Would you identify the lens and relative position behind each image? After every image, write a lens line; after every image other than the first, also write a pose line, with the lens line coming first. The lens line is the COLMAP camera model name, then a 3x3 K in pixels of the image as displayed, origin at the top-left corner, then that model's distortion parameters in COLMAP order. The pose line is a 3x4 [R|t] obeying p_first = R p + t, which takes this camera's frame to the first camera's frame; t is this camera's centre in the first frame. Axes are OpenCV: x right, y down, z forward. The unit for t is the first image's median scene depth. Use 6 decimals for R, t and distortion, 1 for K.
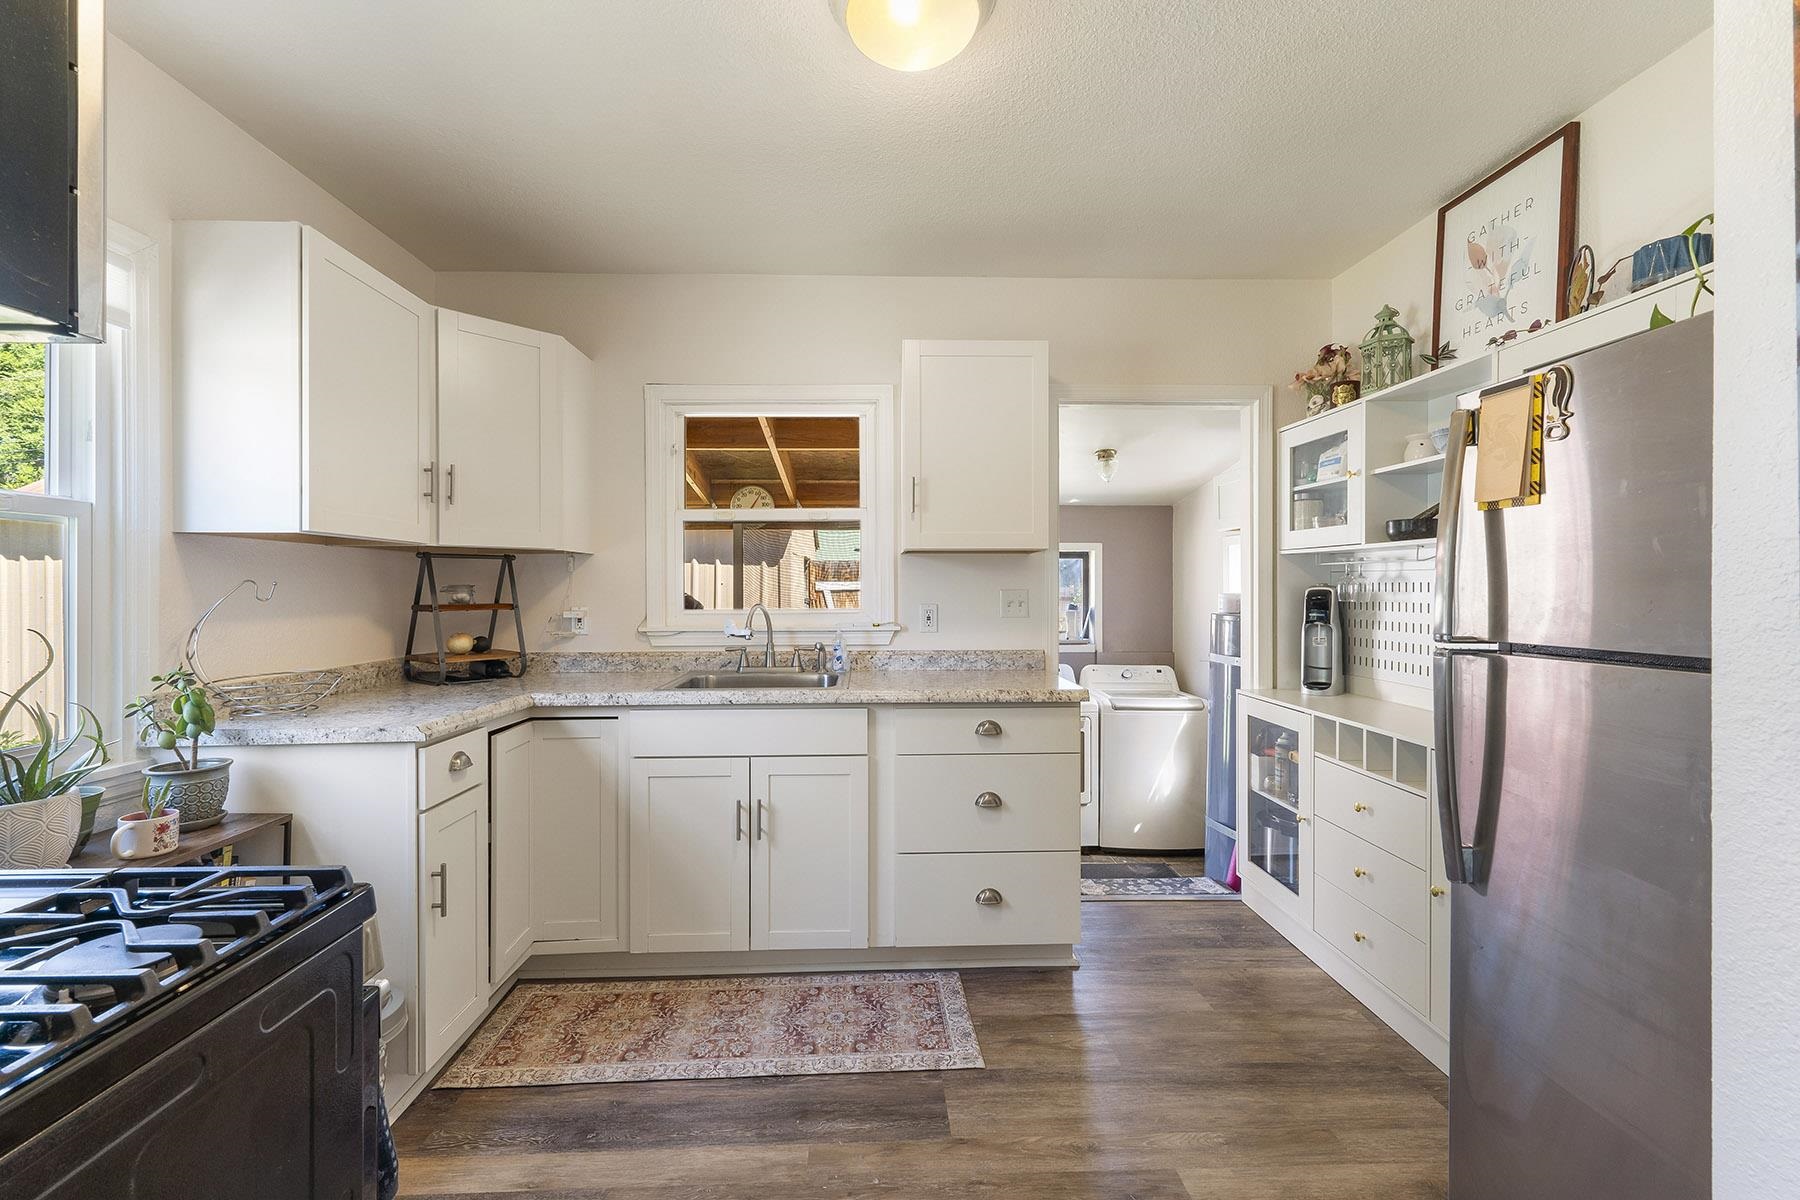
lens RADIAL K [[763.8, 0, 894.0], [0, 763.8, 585.7], [0, 0, 1]] dist [0.002642, 0.000548]
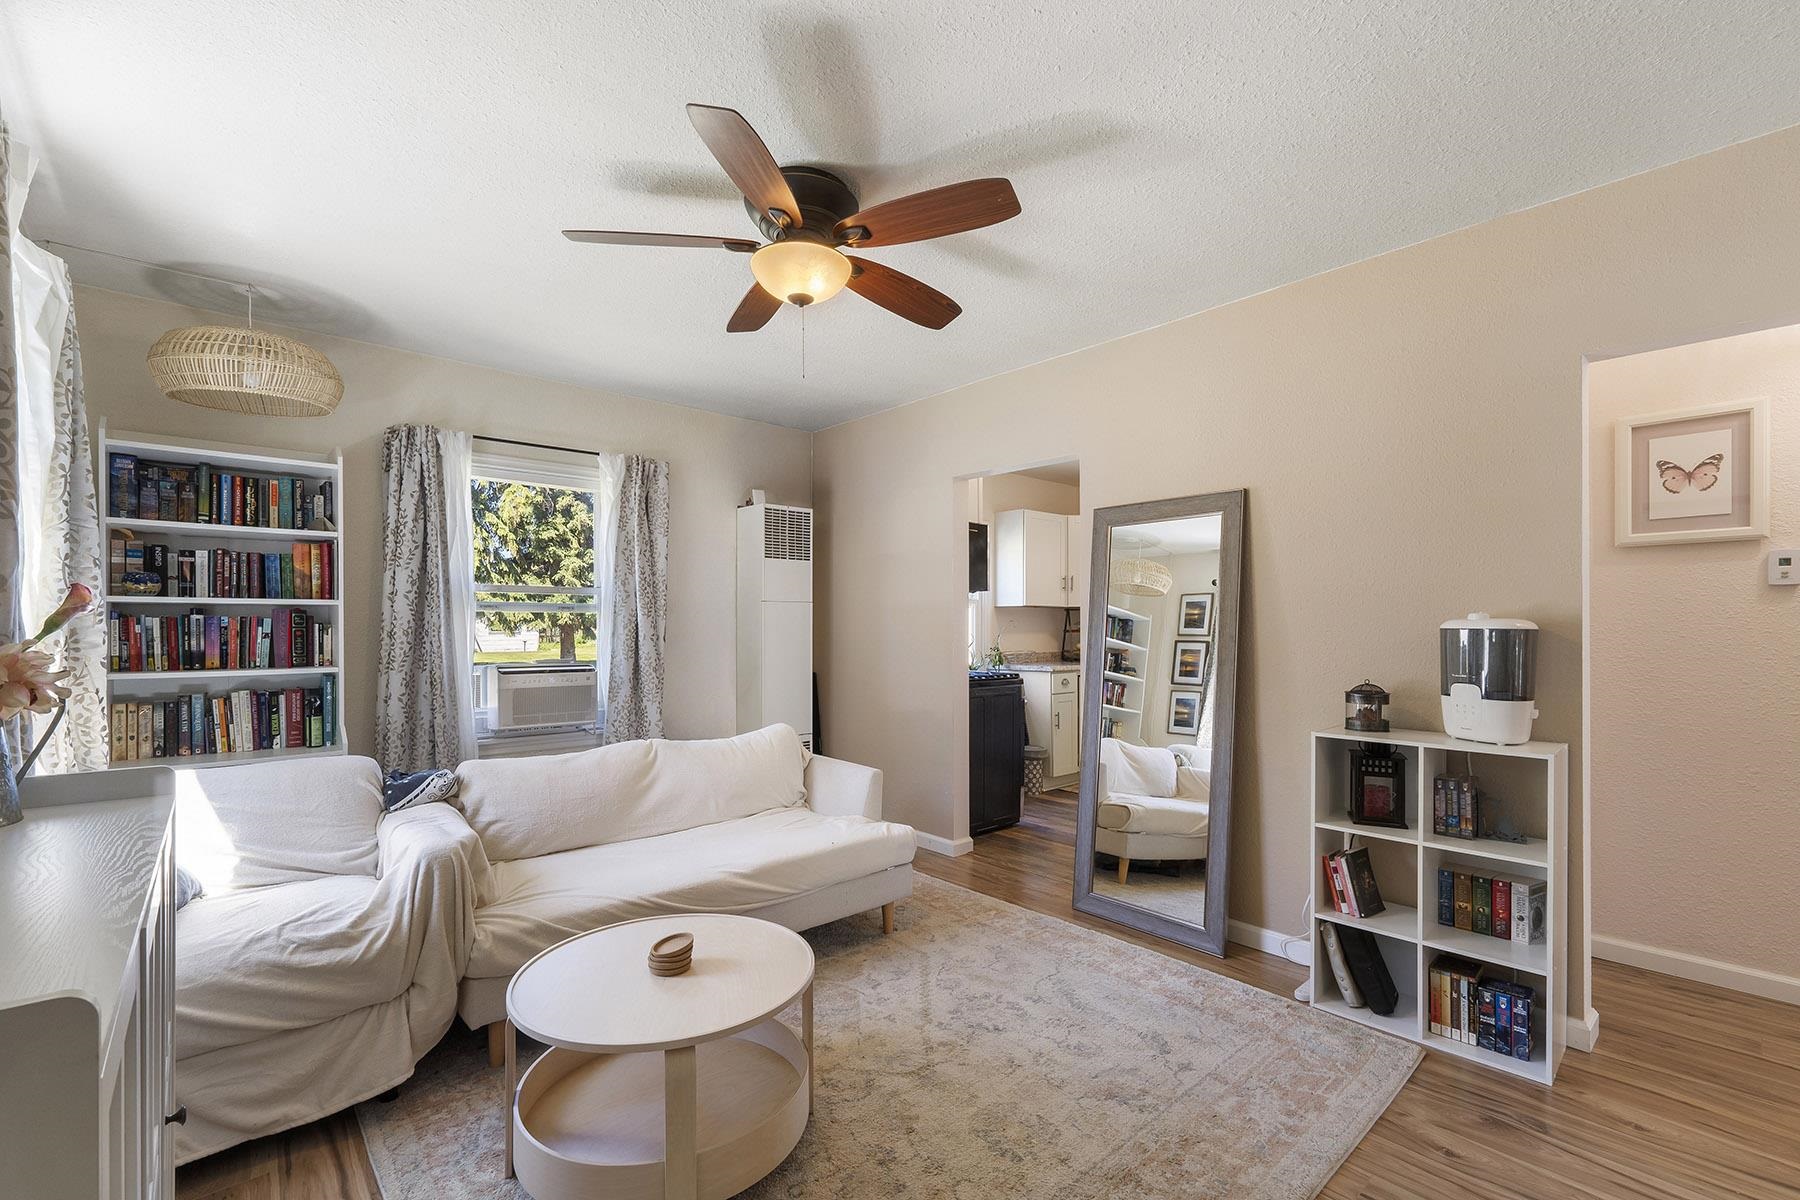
lens RADIAL K [[777.5, 0, 888.0], [0, 777.5, 631.6], [0, 0, 1]] dist [0.002901, -0.000069]
pose [[0.631407, 0.006363, -0.775425, 0.973656], [0.002149, 0.999948, 0.009954, 0.003917], [0.775448, -0.007952, 0.631361, -1.045794]]
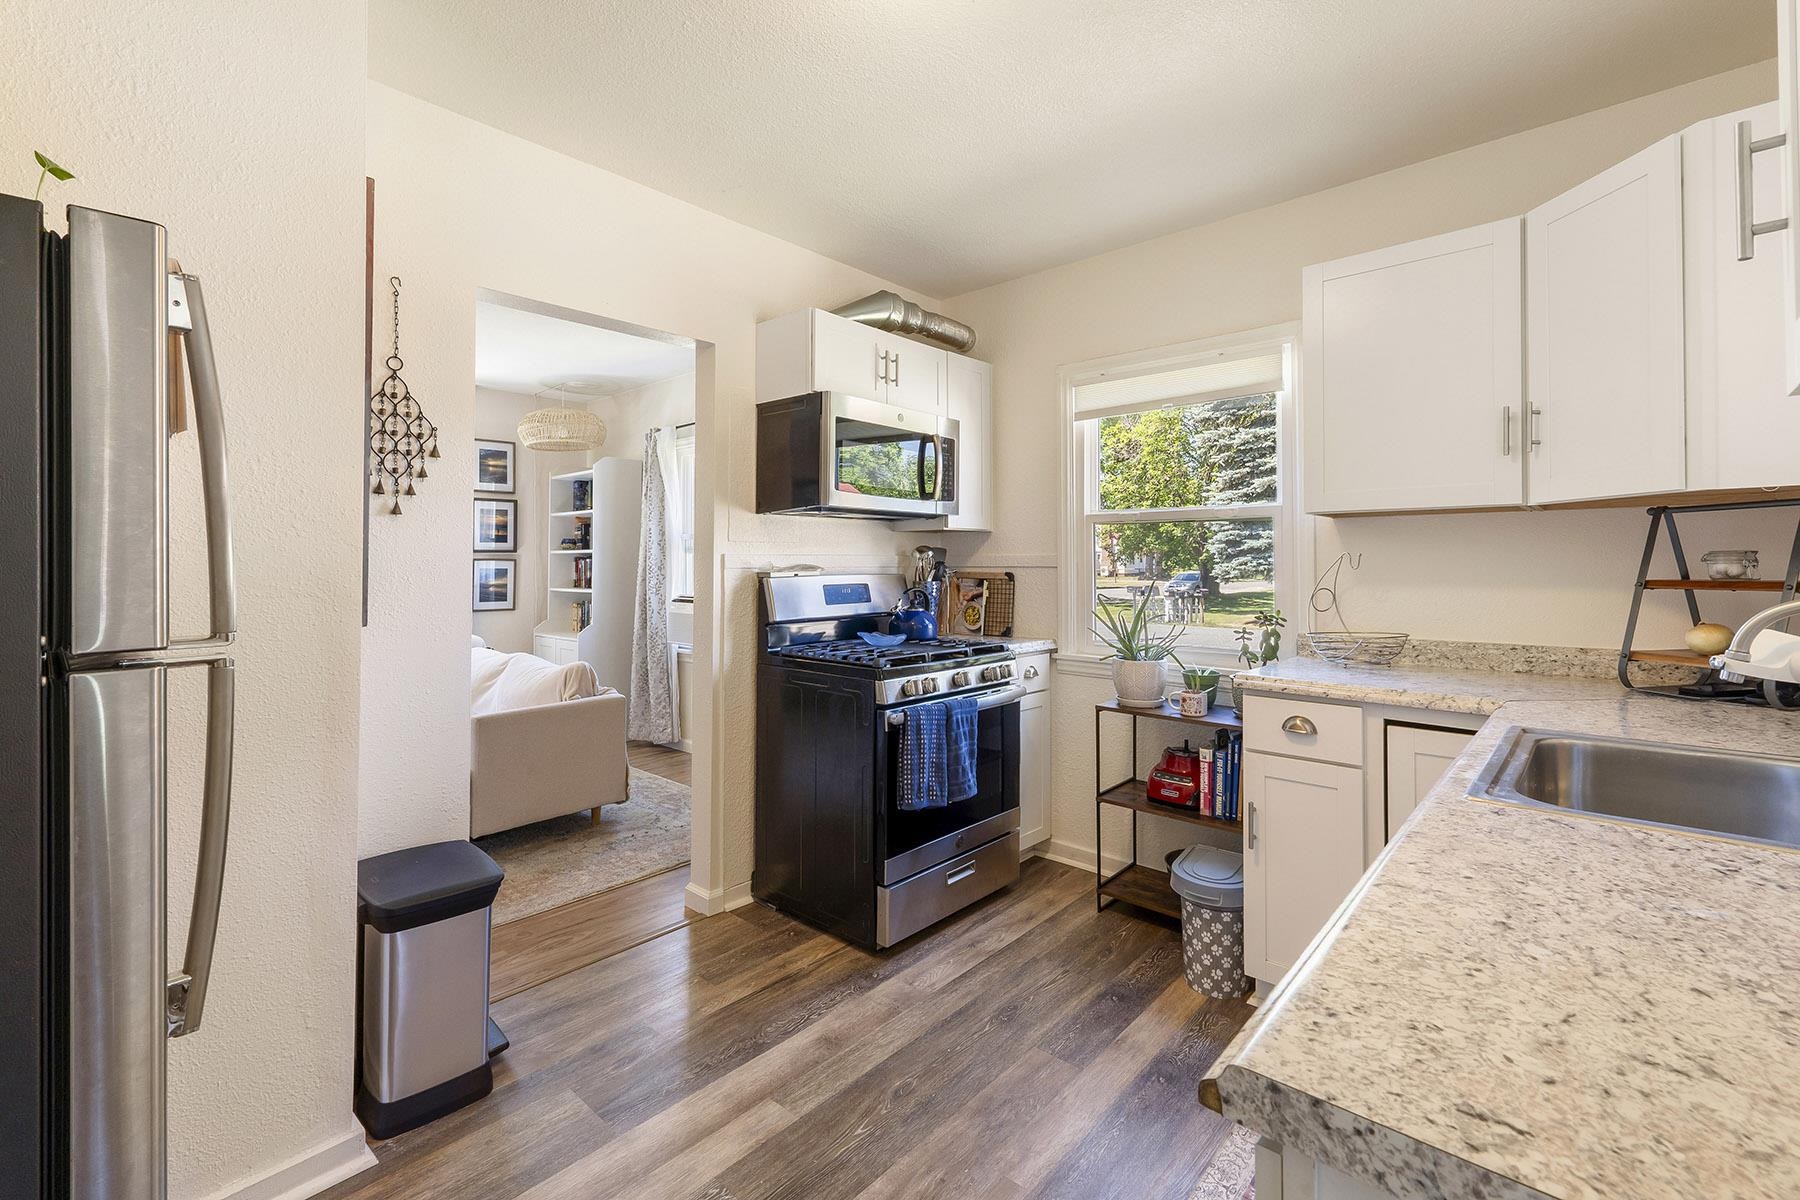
lens RADIAL K [[780.4, 0, 893.3], [0, 780.4, 545.6], [0, 0, 1]] dist [0.000803, 0.000144]
pose [[-0.700353, -0.013781, -0.713663, 0.427148], [0.005635, 0.999676, -0.024833, 0.009489], [0.713774, -0.021414, -0.700049, 0.975543]]
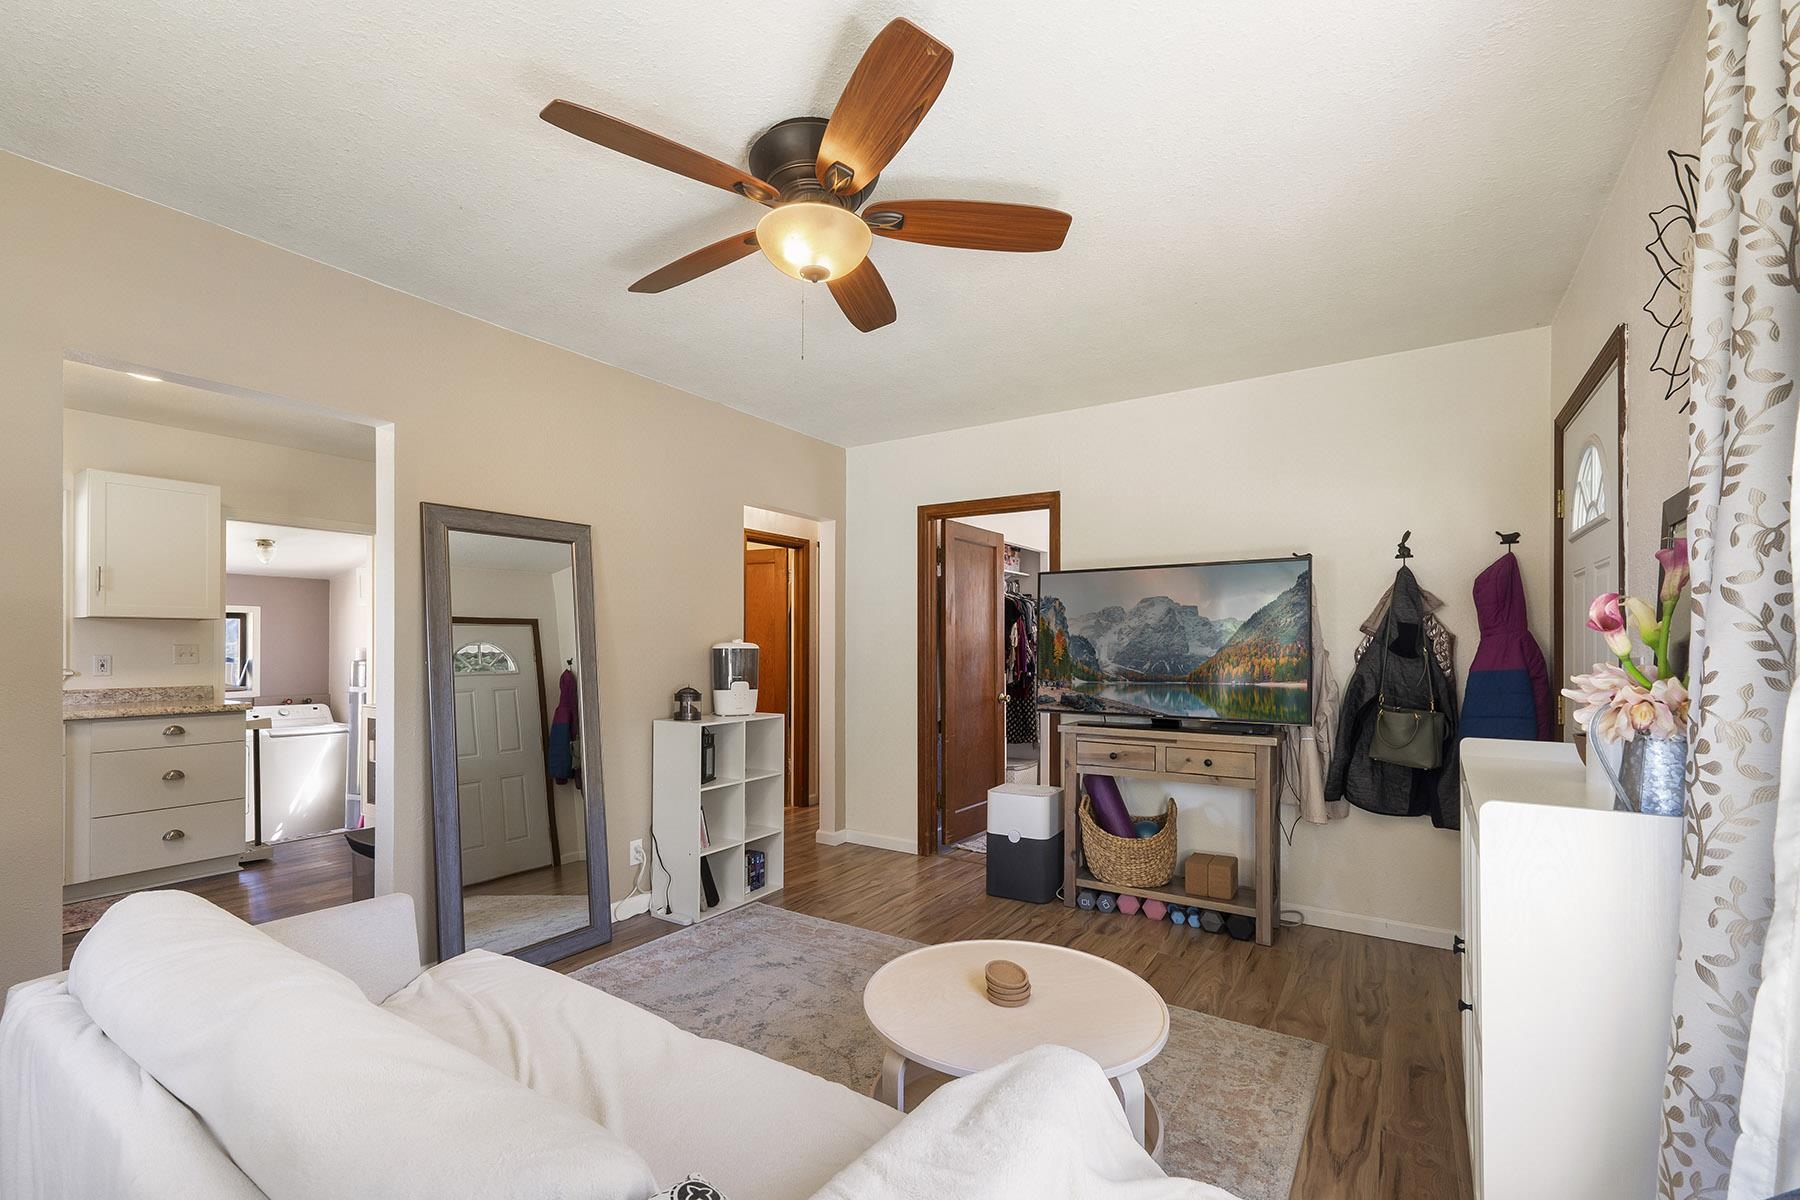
lens RADIAL K [[777.5, 0, 888.0], [0, 777.5, 631.6], [0, 0, 1]] dist [0.002901, -0.000069]
pose [[0.583998, 0.011764, 0.811670, -0.303332], [-0.001967, 0.999913, -0.013077, -0.003402], [-0.811752, 0.006040, 0.583970, -1.076445]]
